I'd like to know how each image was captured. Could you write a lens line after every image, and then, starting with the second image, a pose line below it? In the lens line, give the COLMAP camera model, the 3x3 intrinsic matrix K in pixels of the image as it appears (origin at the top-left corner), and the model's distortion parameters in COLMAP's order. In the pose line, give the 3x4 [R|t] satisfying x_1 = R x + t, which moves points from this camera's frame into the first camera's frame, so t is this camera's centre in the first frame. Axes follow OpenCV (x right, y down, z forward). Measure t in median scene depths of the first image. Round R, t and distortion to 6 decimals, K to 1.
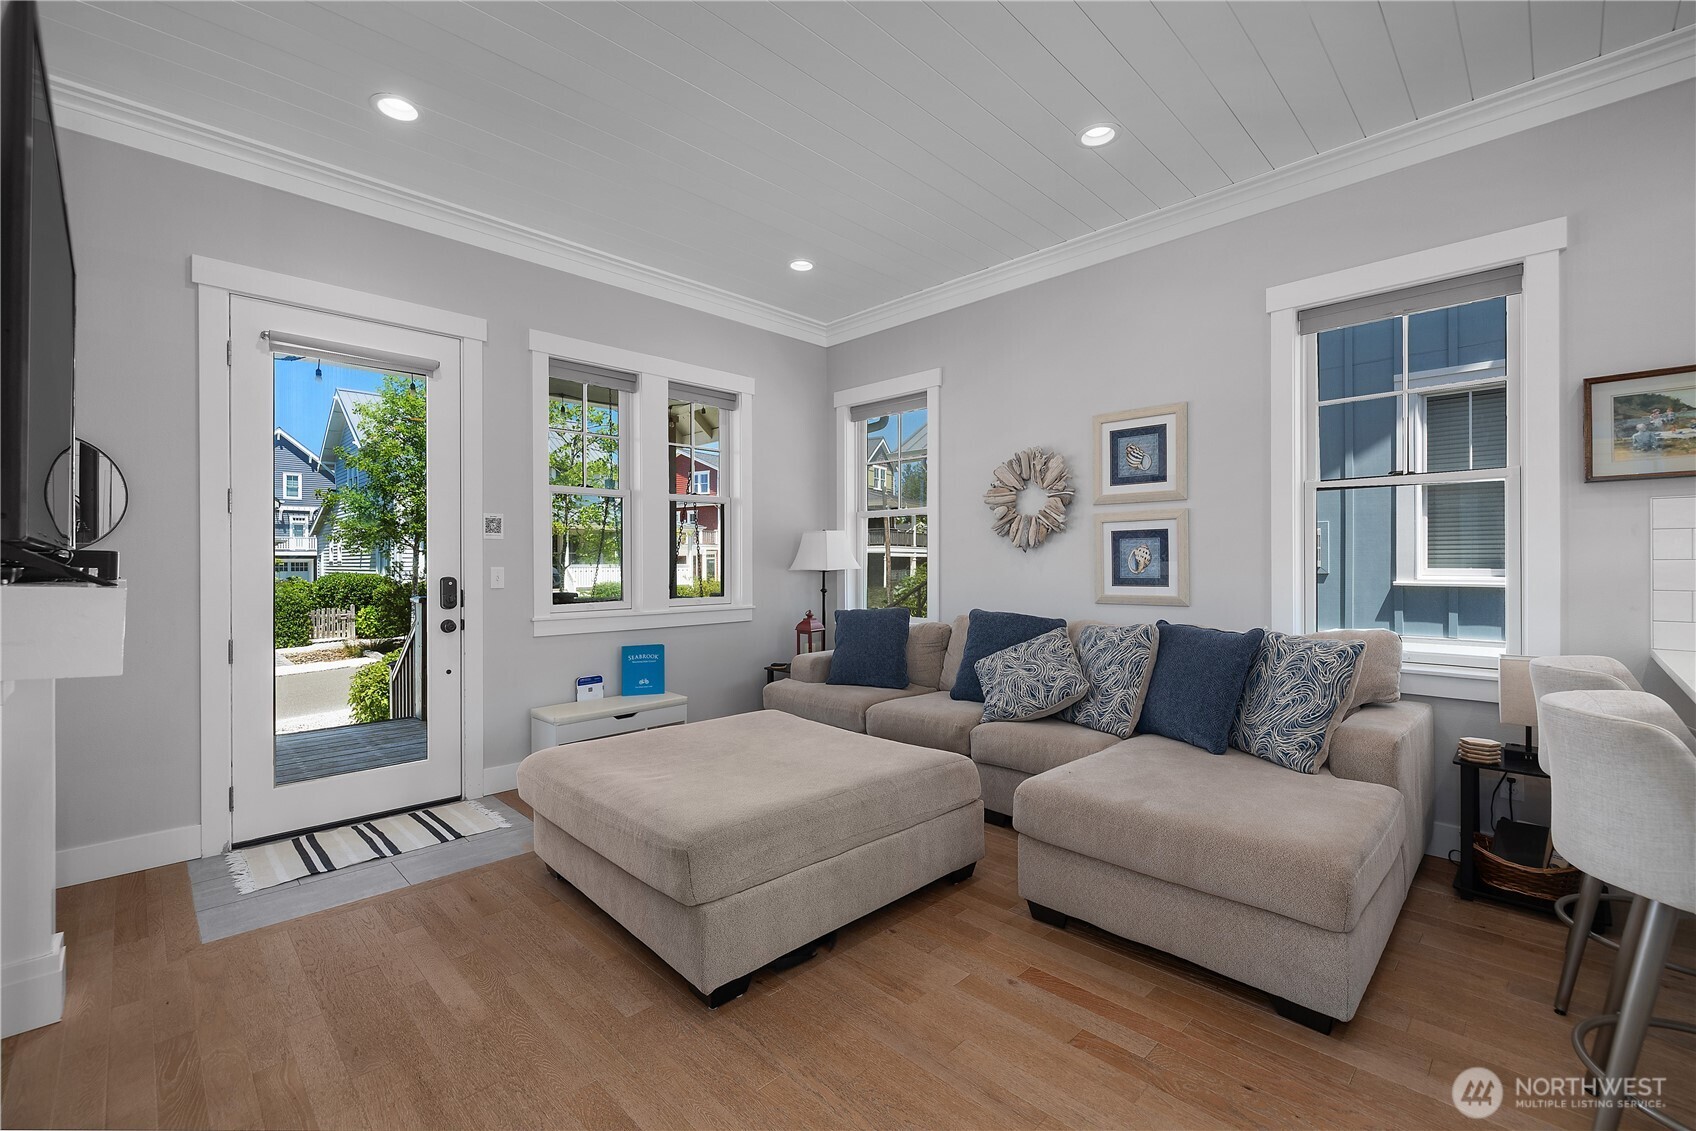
lens RADIAL K [[721.0, 0, 849.9], [0, 721.0, 566.0], [0, 0, 1]] dist [-0.001721, -0.000891]
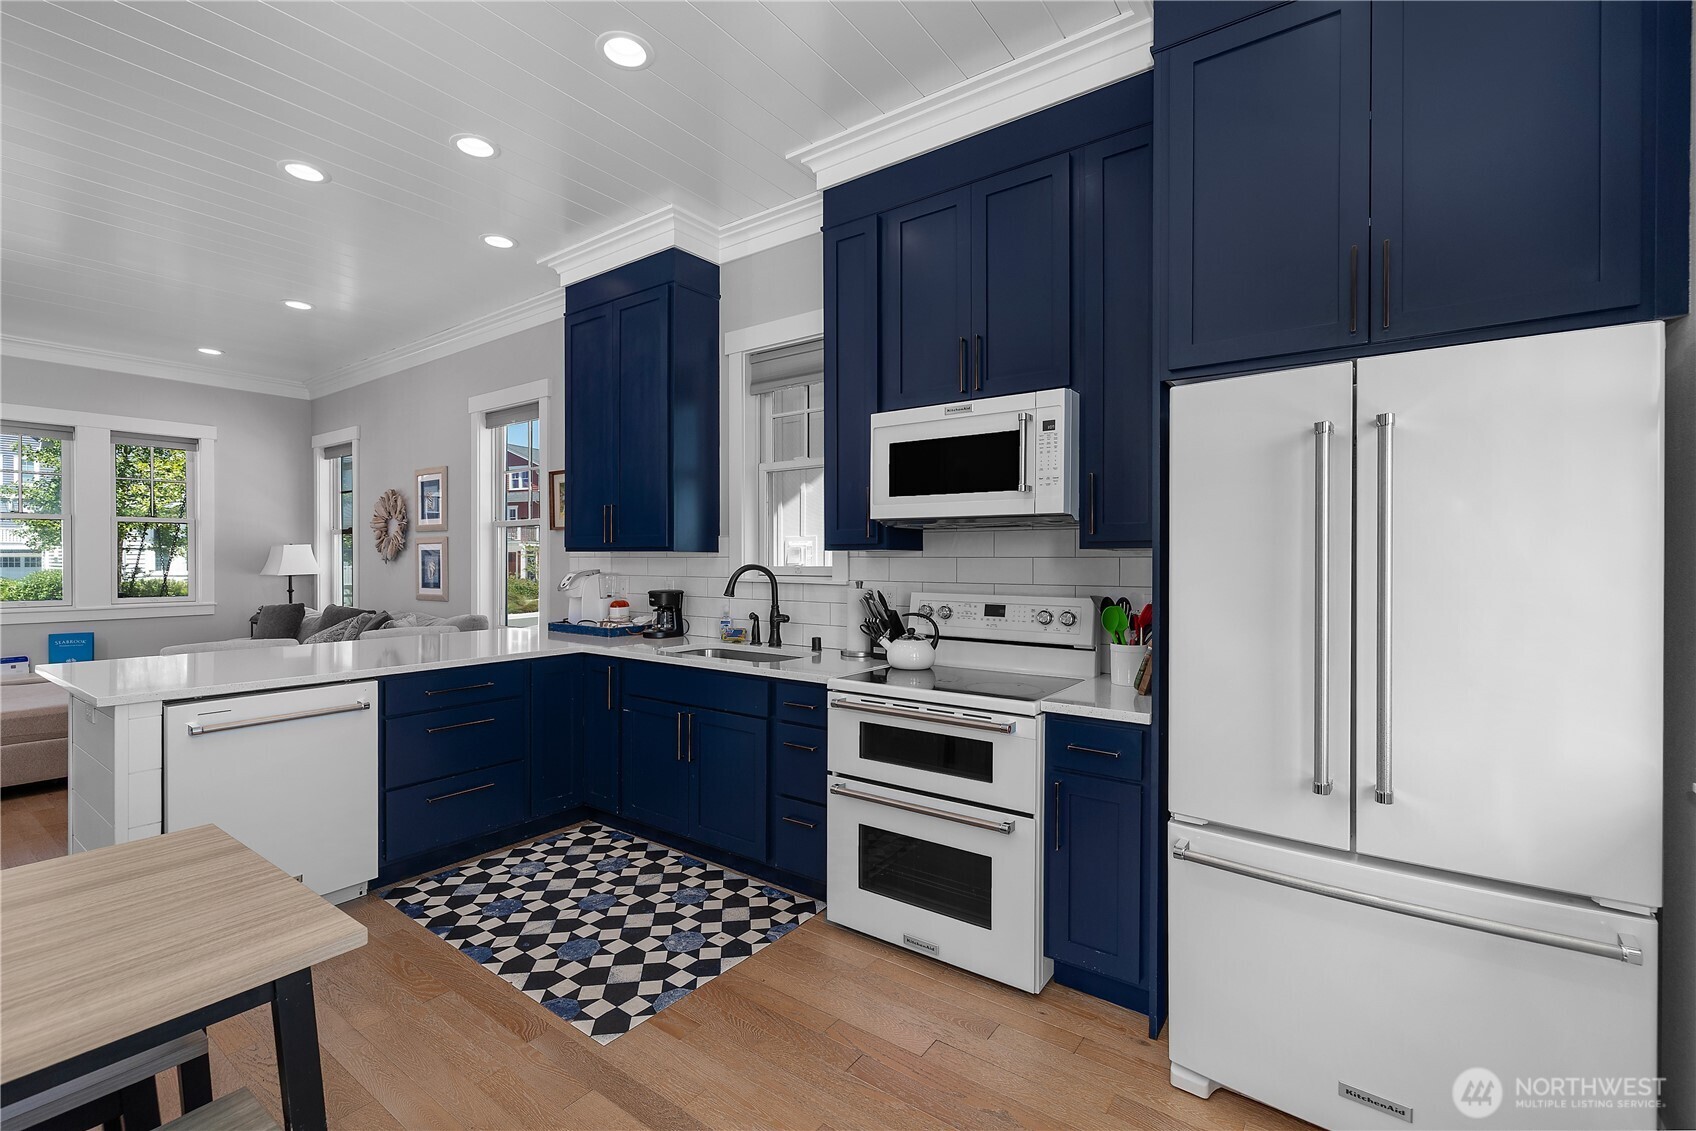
lens RADIAL K [[721.0, 0, 851.1], [0, 721.0, 563.2], [0, 0, 1]] dist [-0.001721, -0.000891]
pose [[0.985537, 0.003401, 0.169428, 0.964378], [-0.003649, 0.999993, 0.001152, -0.026873], [-0.169423, -0.001754, 0.985542, -0.579504]]
